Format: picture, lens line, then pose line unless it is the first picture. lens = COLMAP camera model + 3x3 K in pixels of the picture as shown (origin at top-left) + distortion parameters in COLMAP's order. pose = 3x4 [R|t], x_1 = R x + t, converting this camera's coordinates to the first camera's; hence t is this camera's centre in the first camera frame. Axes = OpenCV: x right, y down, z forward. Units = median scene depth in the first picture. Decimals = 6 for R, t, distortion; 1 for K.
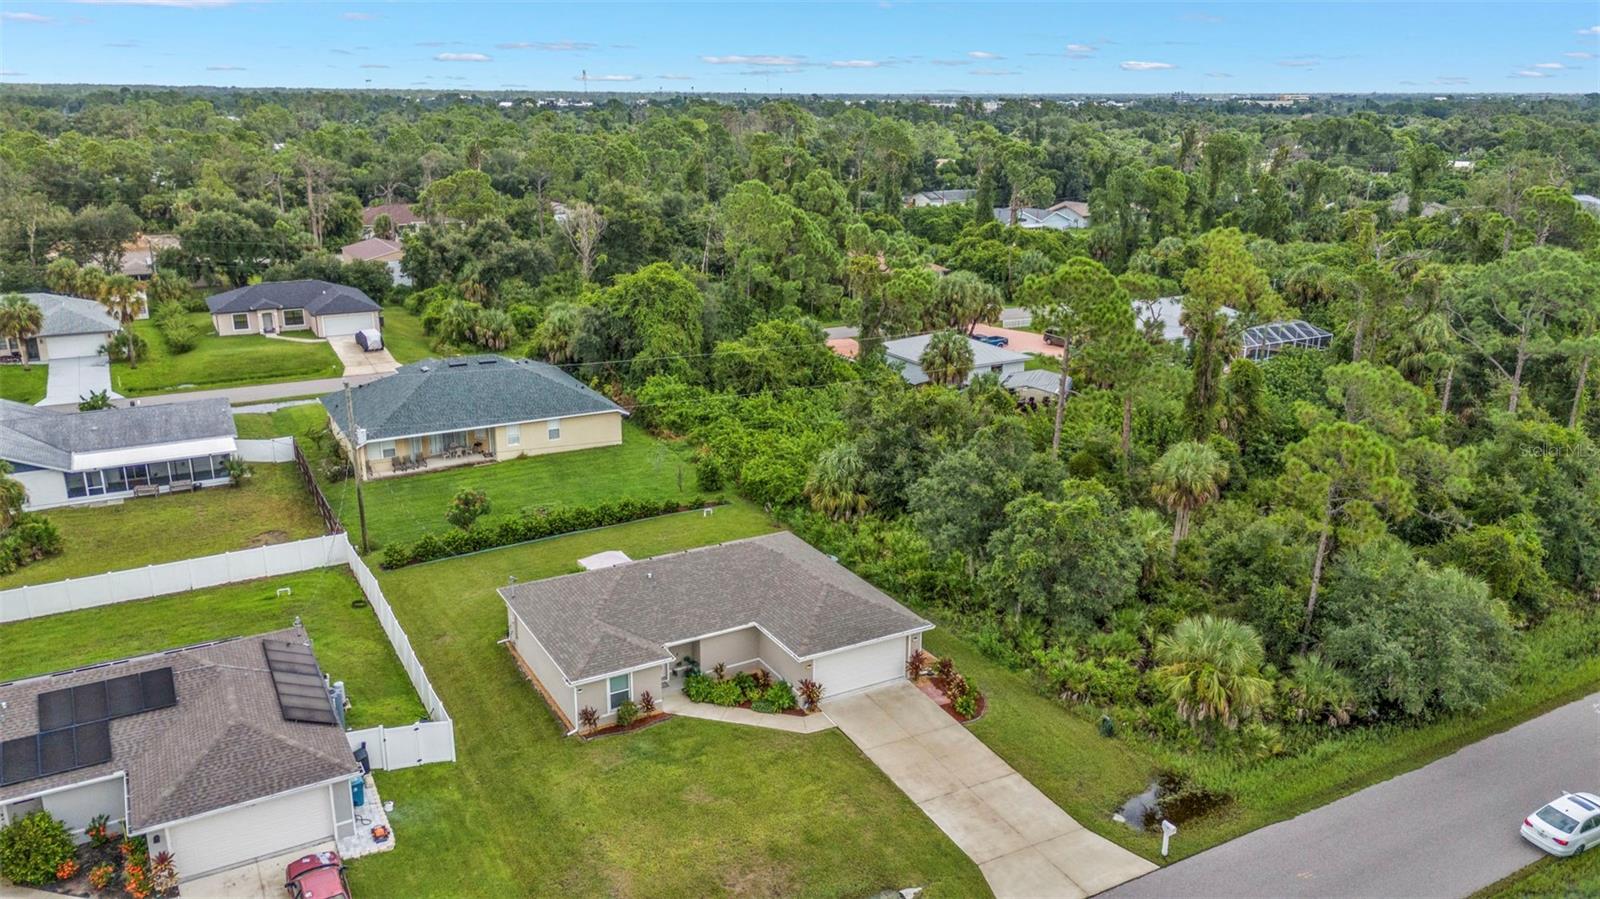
lens RADIAL K [[1170.4, 0, 800.0], [0, 1170.4, 449.5], [0, 0, 1]] dist [0.090200, -0.091227]
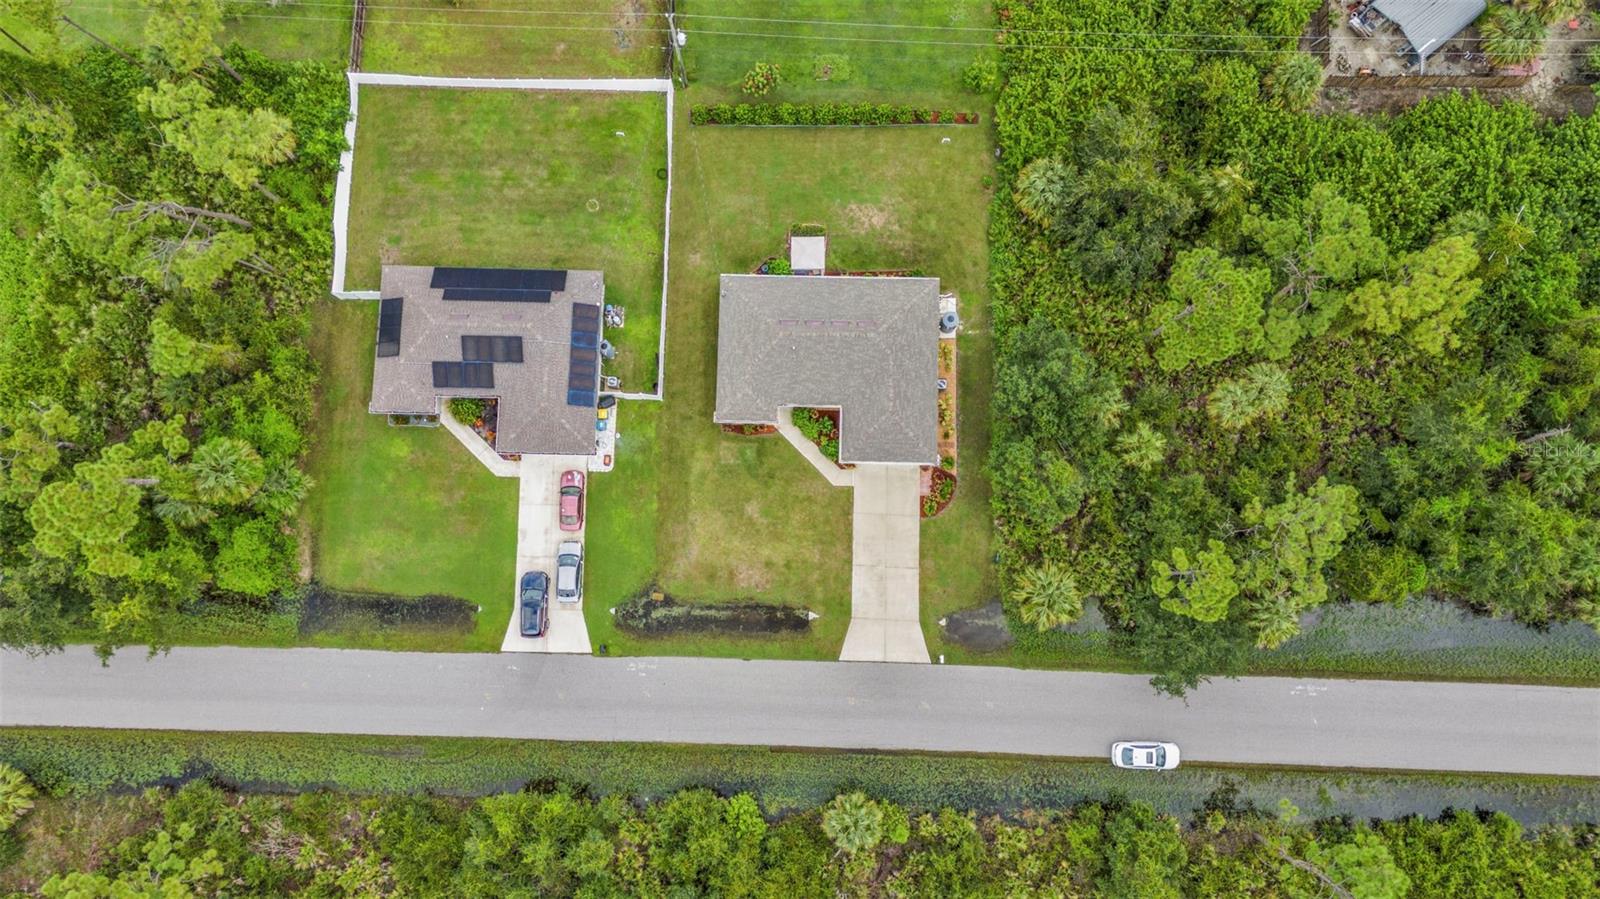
lens RADIAL K [[1169.1, 0, 800.0], [0, 1169.1, 449.5], [0, 0, 1]] dist [0.106743, -0.104159]
pose [[0.858076, 0.503870, -0.099100, 0.066766], [-0.130163, 0.400087, 0.907187, -0.834746], [0.496753, -0.765536, 0.408890, 0.184446]]
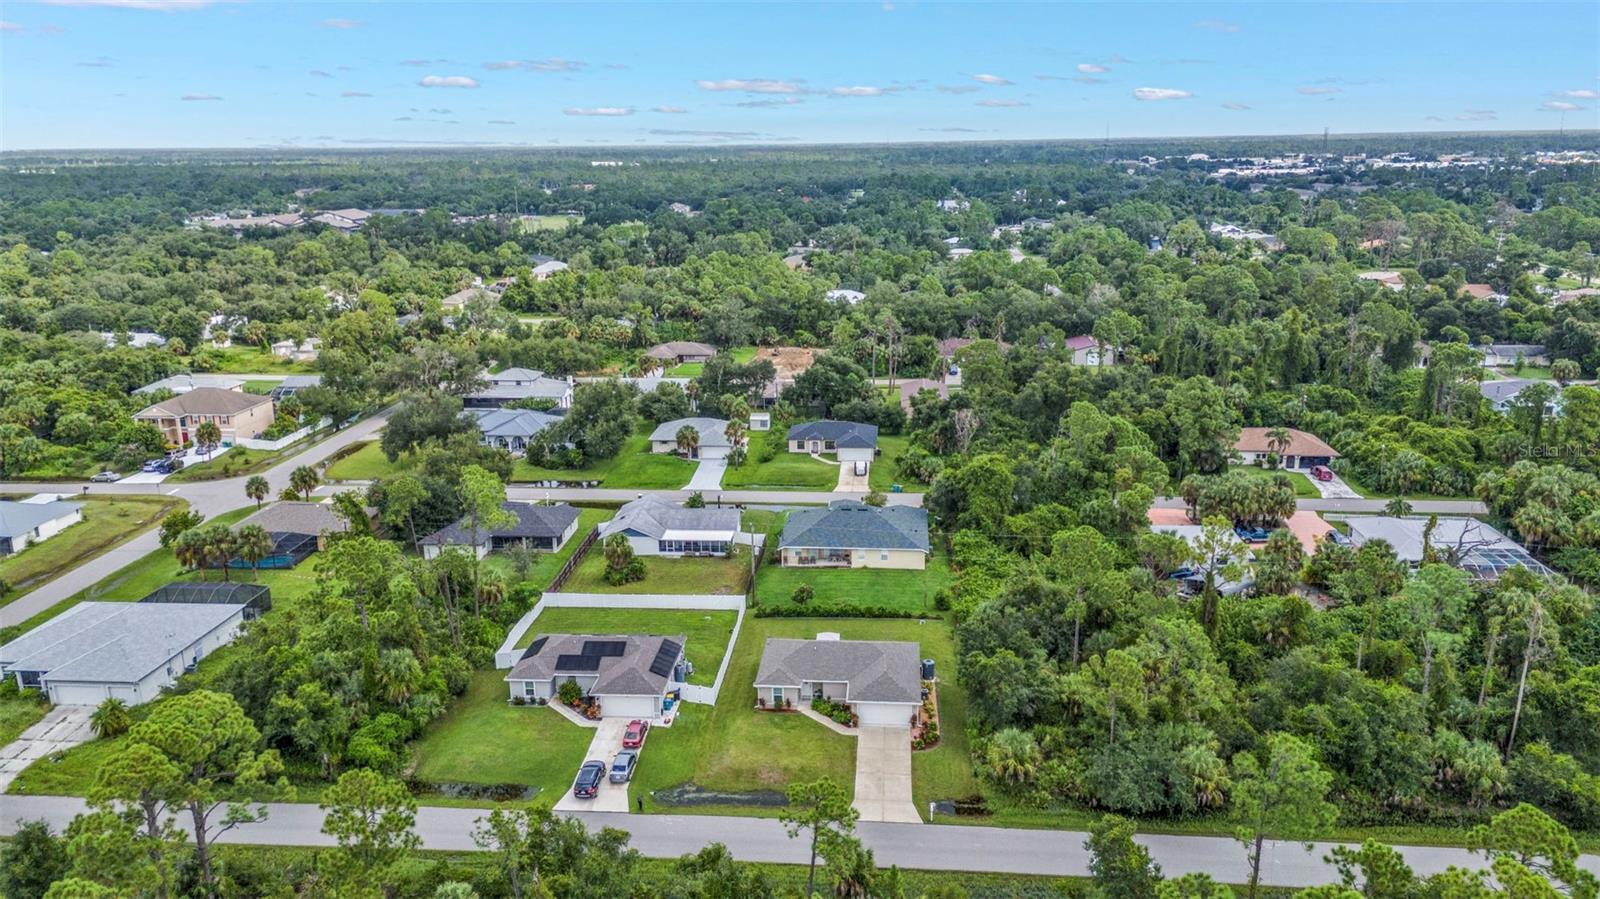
lens RADIAL K [[1169.1, 0, 800.0], [0, 1169.1, 449.5], [0, 0, 1]] dist [0.106743, -0.104159]
pose [[0.825888, 0.128961, -0.548888, 0.668184], [-0.147067, 0.989064, 0.011095, -0.186187], [0.544317, 0.071560, 0.835822, -0.575177]]
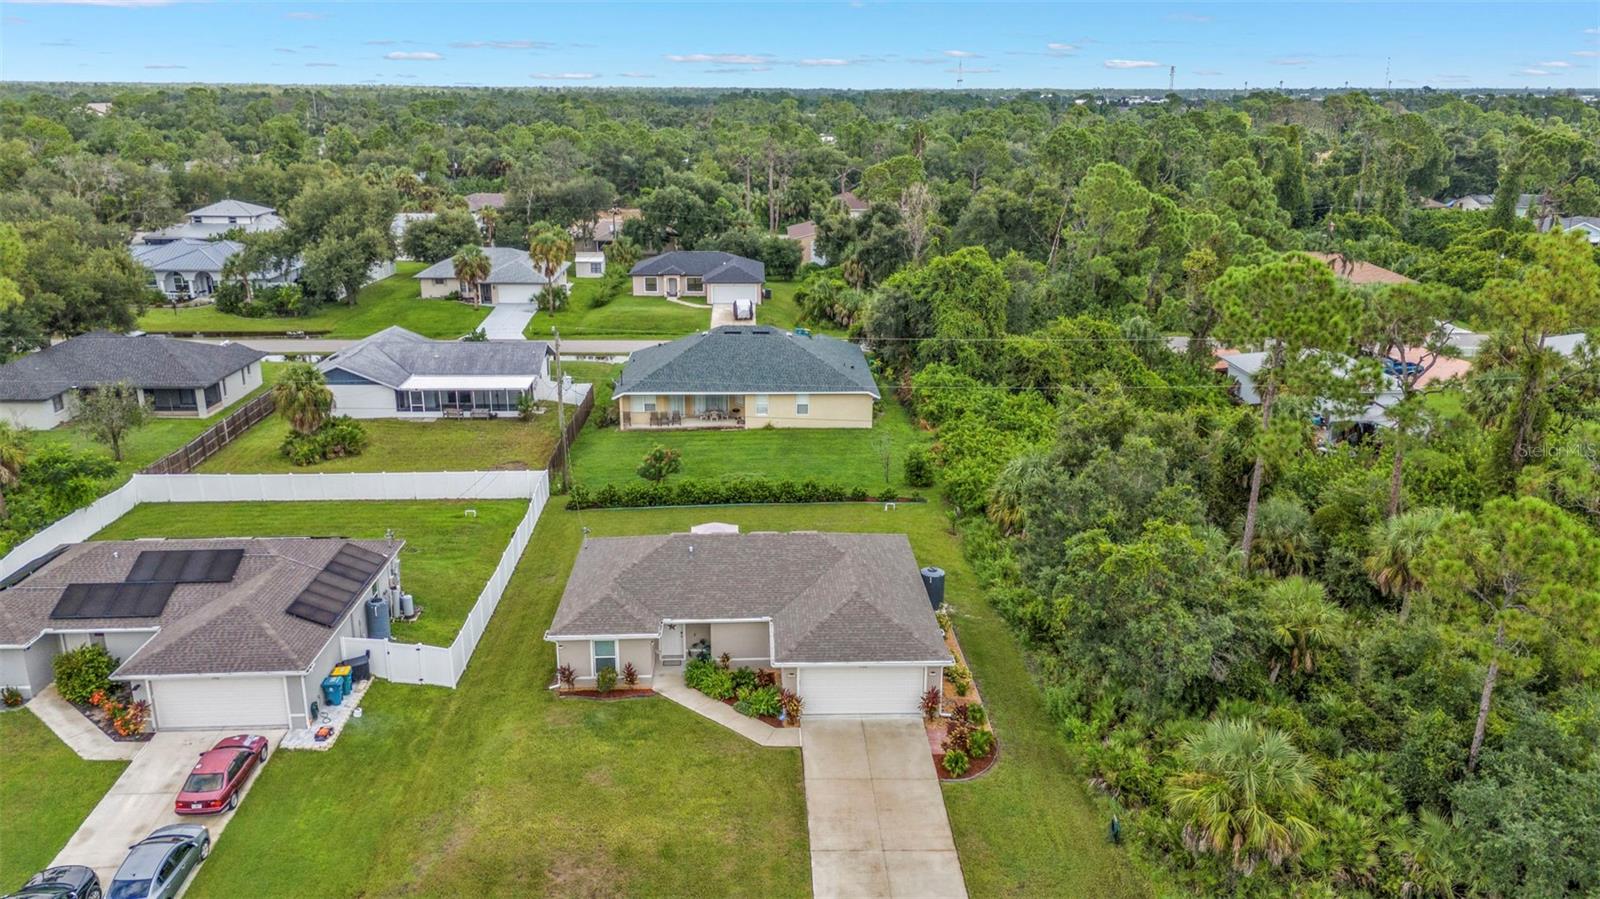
lens RADIAL K [[1170.4, 0, 800.0], [0, 1170.4, 449.5], [0, 0, 1]] dist [0.090200, -0.091227]
pose [[0.889963, 0.132101, -0.436481, 0.243499], [-0.131874, 0.990782, 0.030976, -0.010196], [0.436550, 0.029993, 0.899180, 0.116013]]
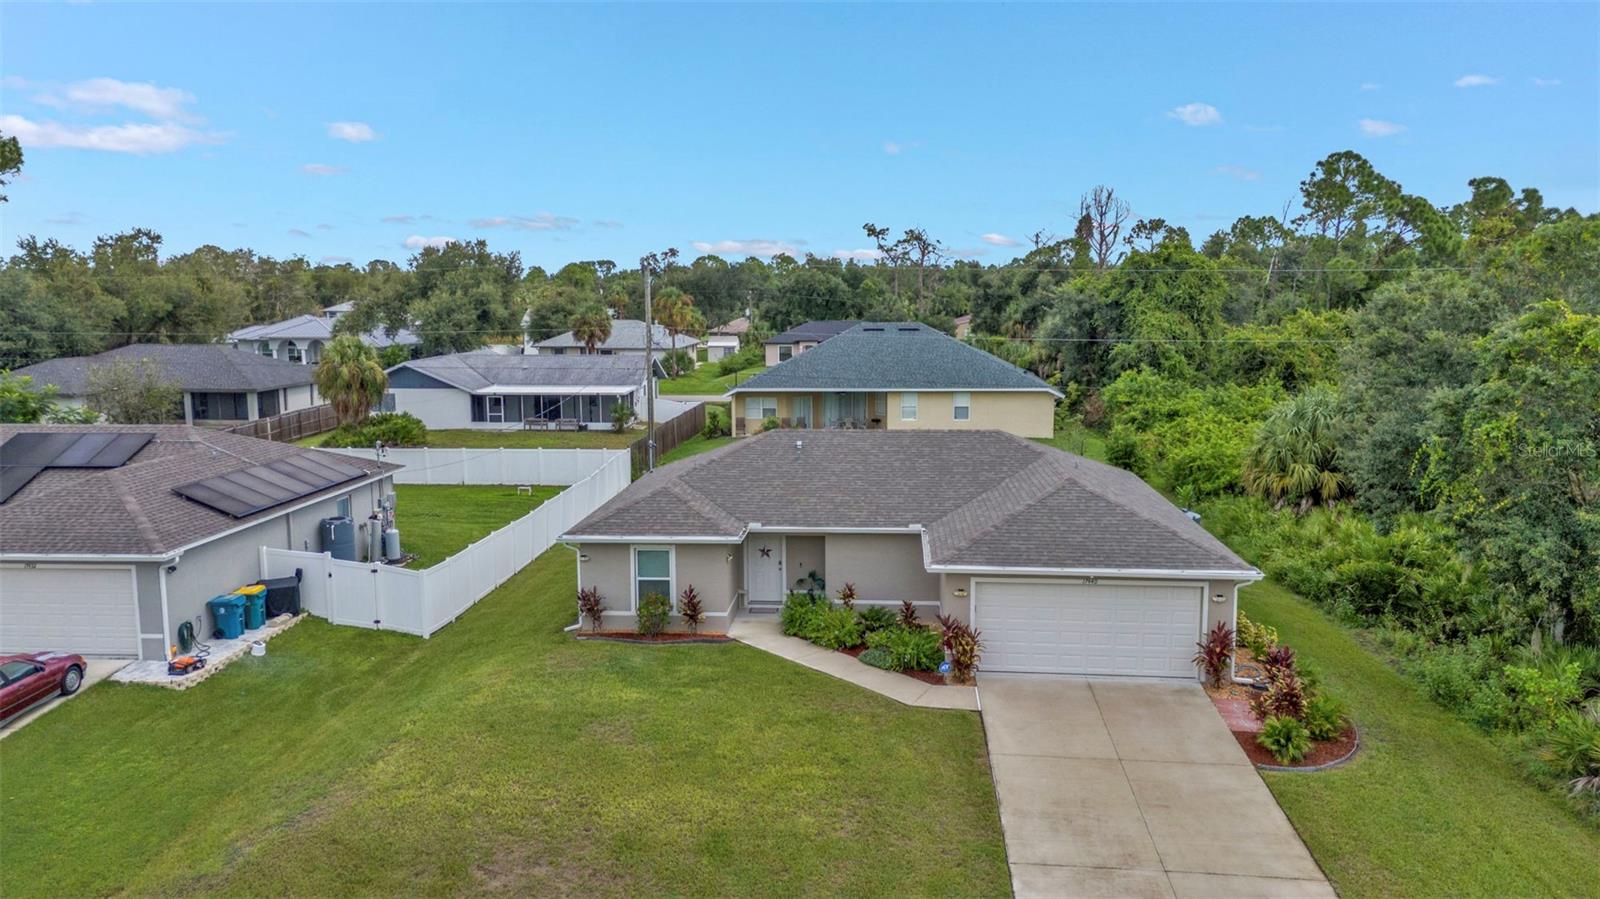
lens RADIAL K [[1170.4, 0, 800.0], [0, 1170.4, 449.5], [0, 0, 1]] dist [0.090200, -0.091227]
pose [[0.826479, 0.066973, -0.558969, 0.148037], [-0.153179, 0.982190, -0.108806, 0.120052], [0.541727, 0.175548, 0.822018, 0.331102]]
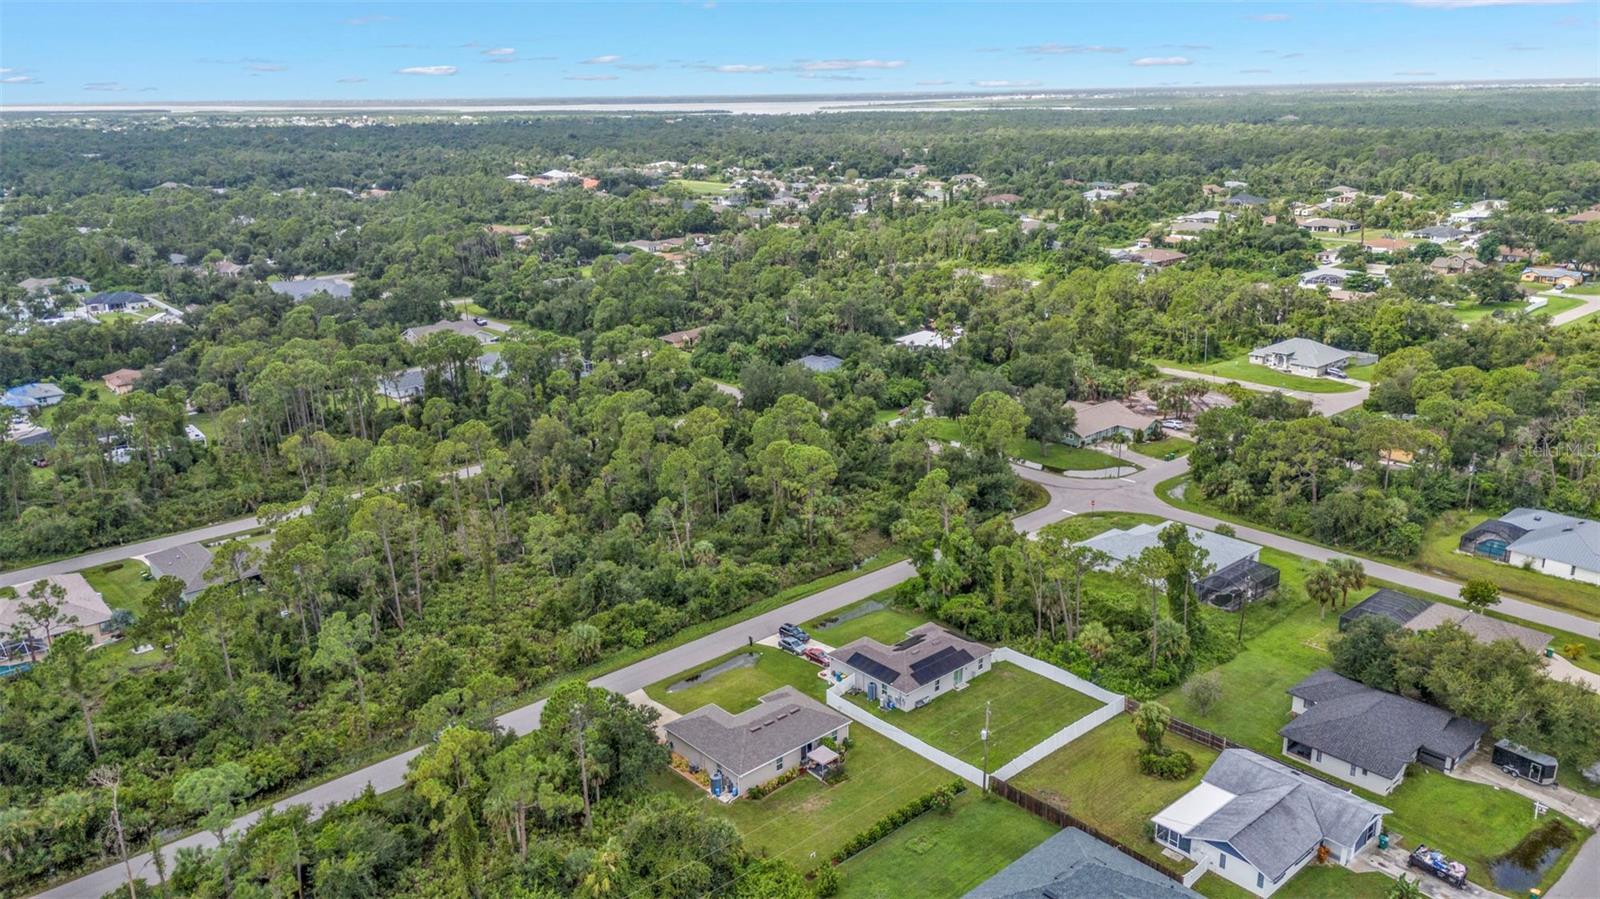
lens RADIAL K [[1170.4, 0, 800.0], [0, 1170.4, 449.5], [0, 0, 1]] dist [0.090200, -0.091227]
pose [[-0.976980, 0.067398, -0.202406, 0.188539], [-0.054185, 0.839271, 0.541006, -1.099243], [0.206336, 0.539520, -0.816299, 1.827325]]
